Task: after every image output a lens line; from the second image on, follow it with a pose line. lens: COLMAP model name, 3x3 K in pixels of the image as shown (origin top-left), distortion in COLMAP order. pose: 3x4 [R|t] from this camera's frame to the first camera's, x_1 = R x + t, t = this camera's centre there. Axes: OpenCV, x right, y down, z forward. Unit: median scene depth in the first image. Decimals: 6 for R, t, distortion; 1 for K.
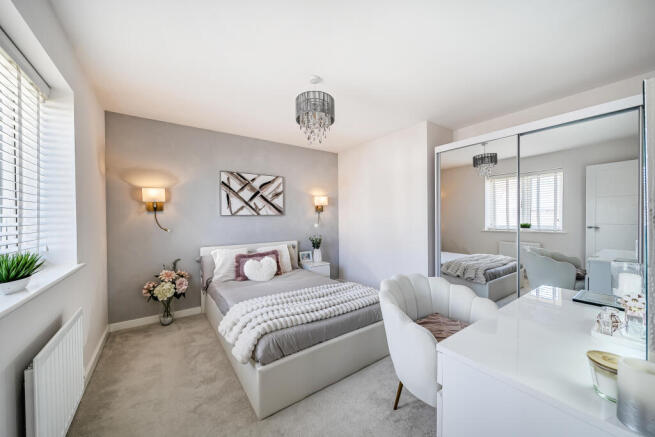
lens RADIAL K [[242.9, 0, 329.8], [0, 242.9, 220.3], [0, 0, 1]] dist [-0.000343, -0.000414]
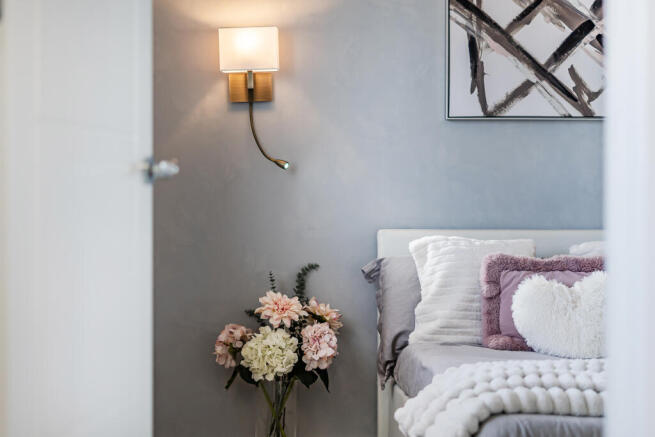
lens RADIAL K [[1431.8, 0, 327.1], [0, 1431.8, 218.1], [0, 0, 1]] dist [0.026364, 0.000000]
pose [[0.842502, 0.018881, -0.538362, 0.328560], [-0.018368, 0.999811, 0.006320, 0.092275], [0.538379, 0.004564, 0.842690, -0.458159]]
